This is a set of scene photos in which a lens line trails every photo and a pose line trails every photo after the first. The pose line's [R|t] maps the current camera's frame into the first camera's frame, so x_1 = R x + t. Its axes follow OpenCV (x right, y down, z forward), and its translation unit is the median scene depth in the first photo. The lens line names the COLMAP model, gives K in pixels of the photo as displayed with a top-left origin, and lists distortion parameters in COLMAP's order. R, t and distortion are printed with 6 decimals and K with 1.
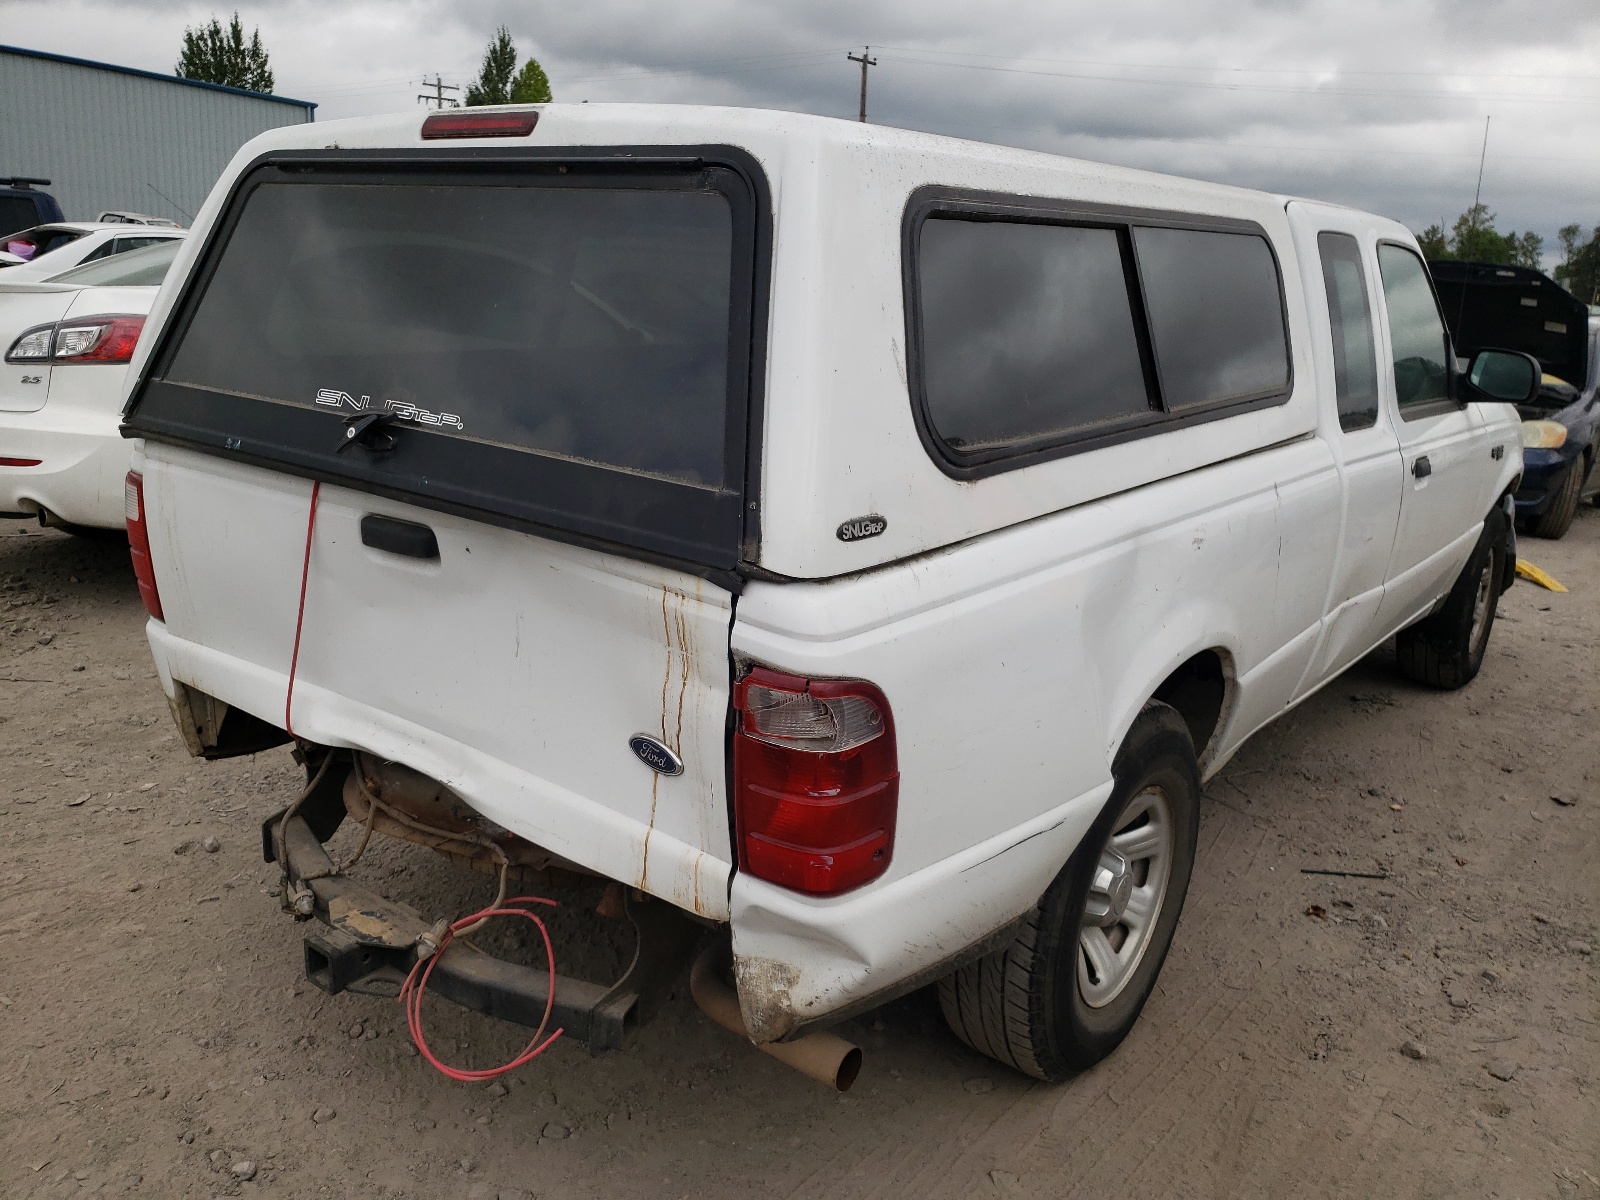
lens RADIAL K [[1222.8, 0, 791.7], [0, 1222.8, 606.1], [0, 0, 1]] dist [0.045736, -0.031418]
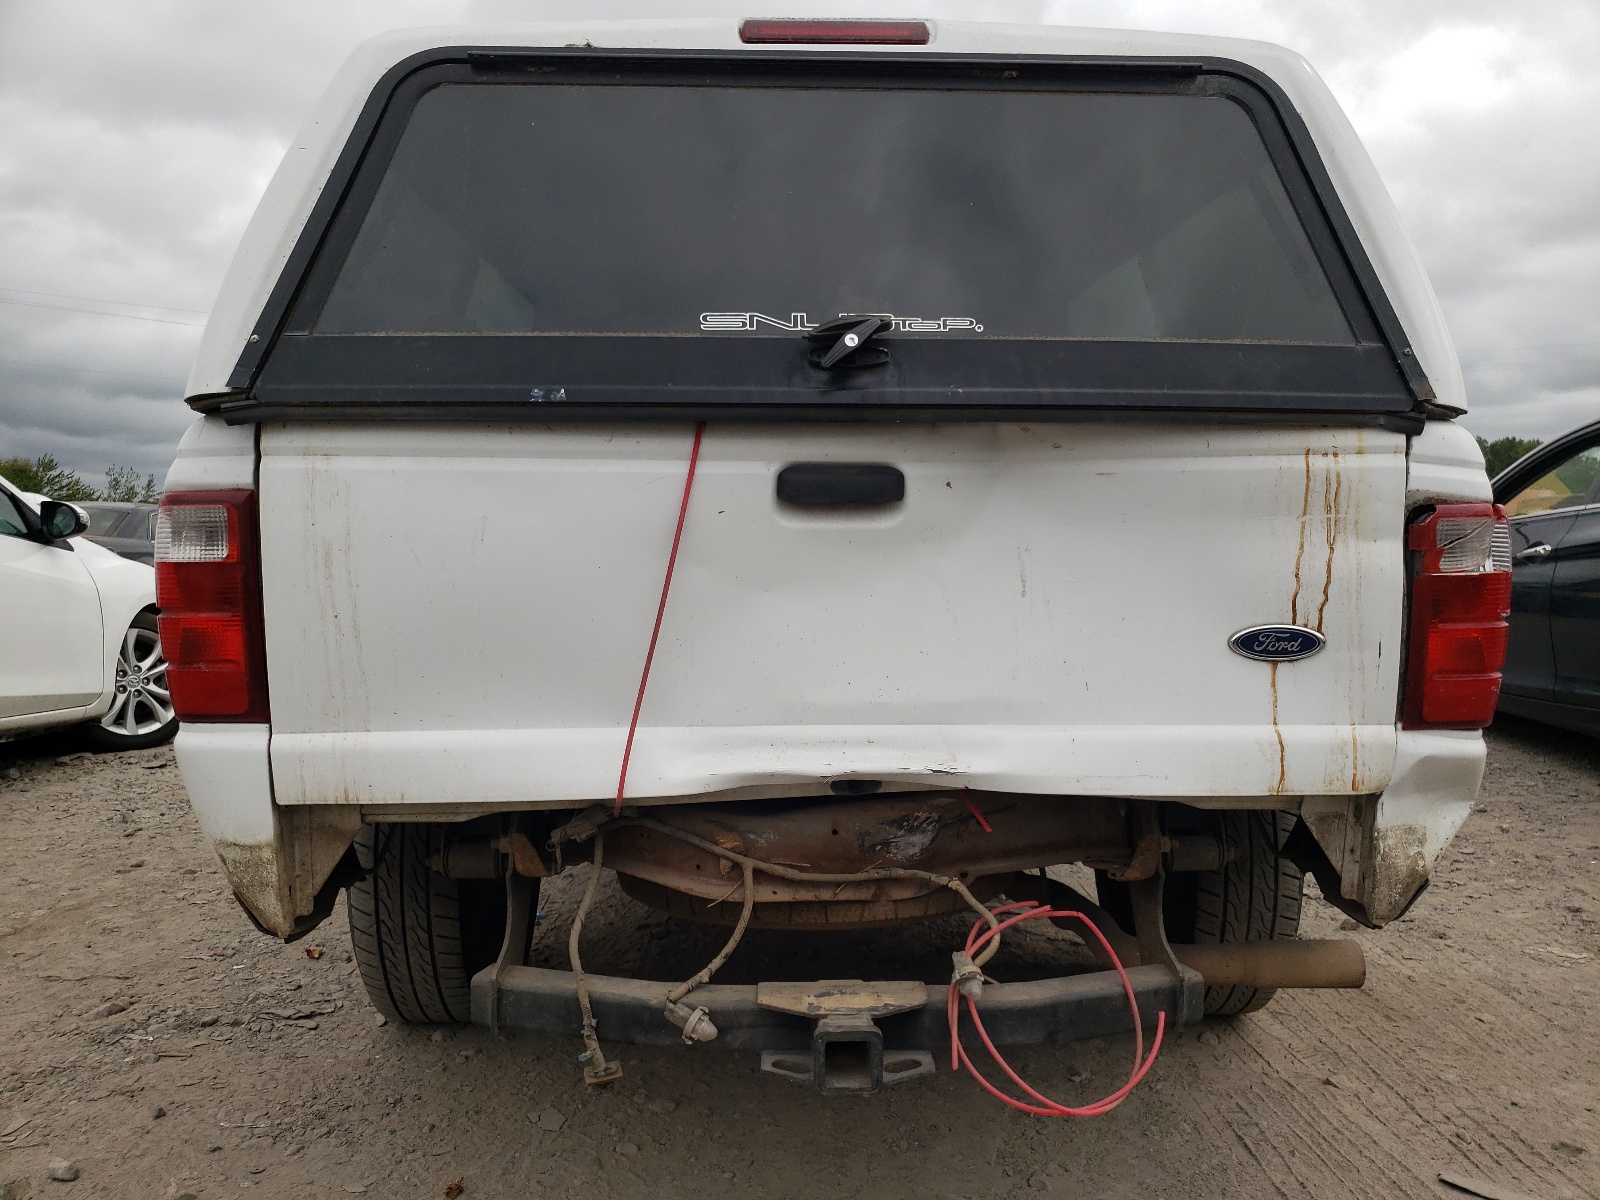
lens RADIAL K [[1222.8, 0, 799.3], [0, 1222.8, 597.1], [0, 0, 1]] dist [0.045736, -0.031418]
pose [[0.776338, -0.093870, 0.623288, -0.909523], [0.207786, 0.971687, -0.112468, 0.108418], [-0.595083, 0.216823, 0.773863, 0.431037]]
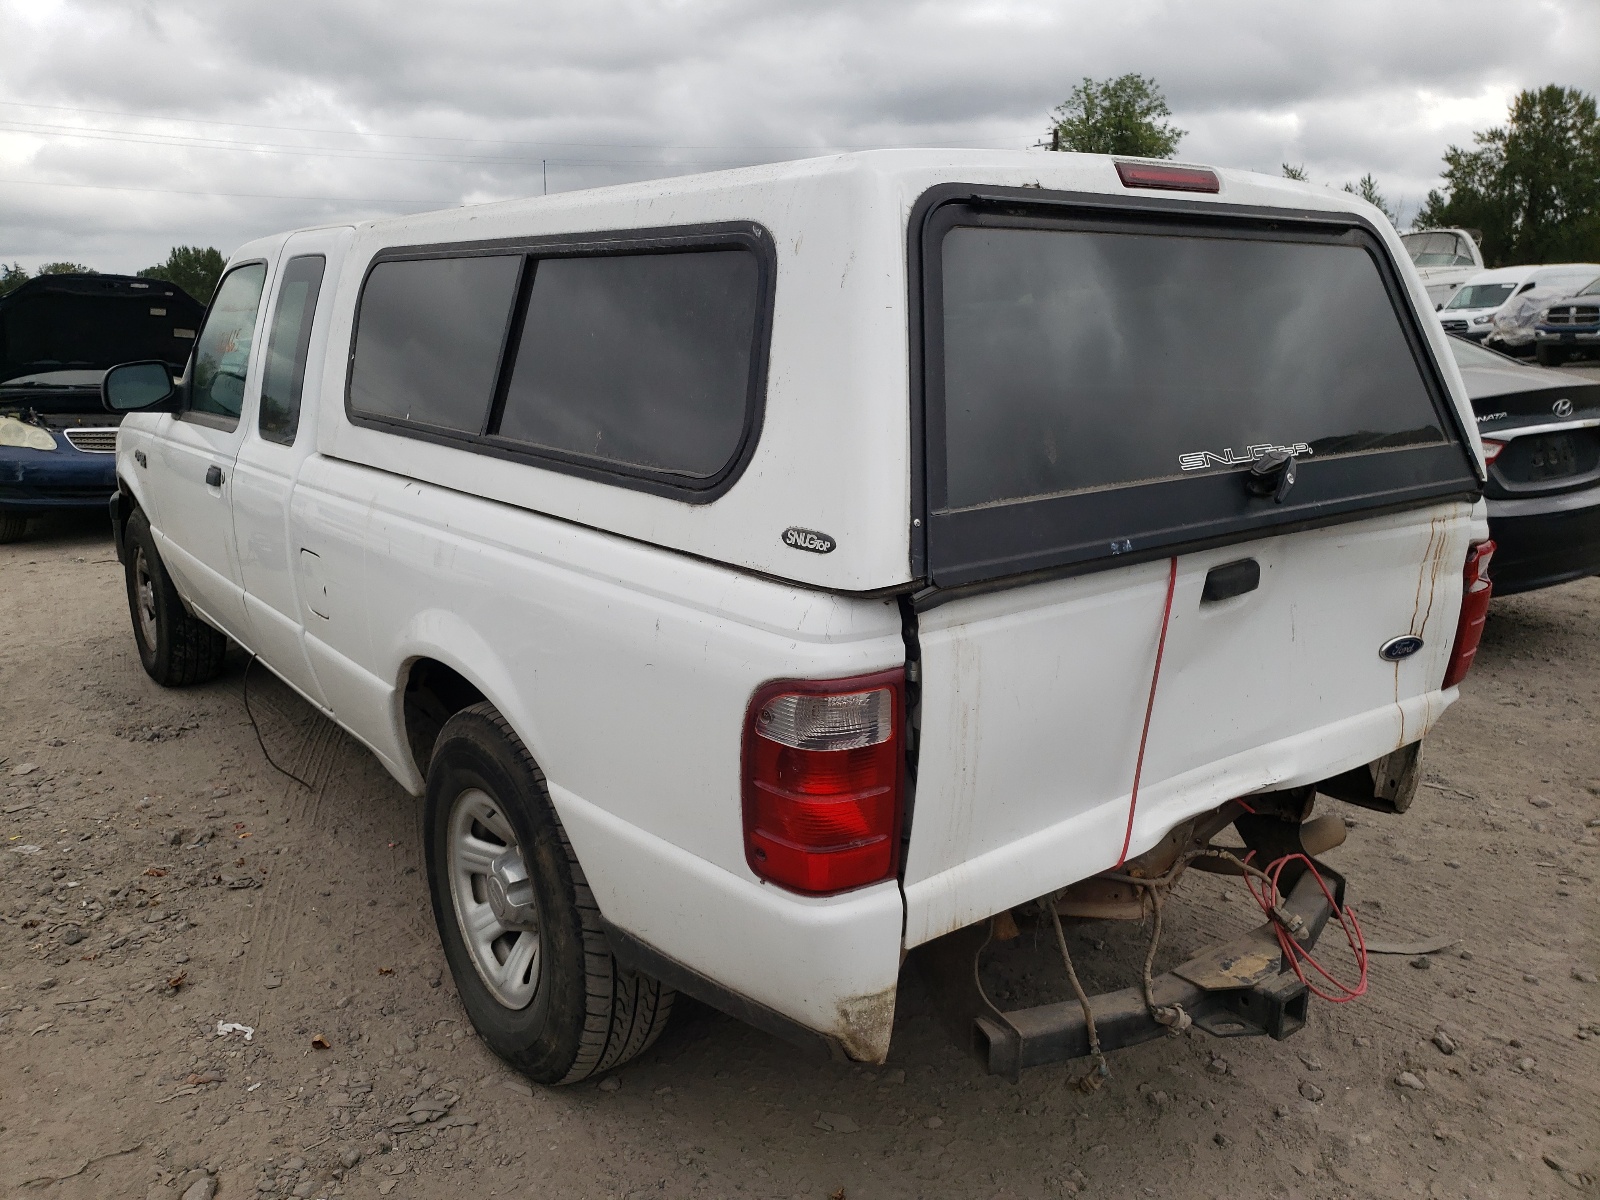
lens RADIAL K [[1222.8, 0, 795.7], [0, 1222.8, 608.6], [0, 0, 1]] dist [0.045736, -0.031418]
pose [[0.266226, -0.274829, 0.923901, -1.451231], [0.274267, 0.940471, 0.200726, -0.359323], [-0.924068, 0.199957, 0.325754, 1.071525]]
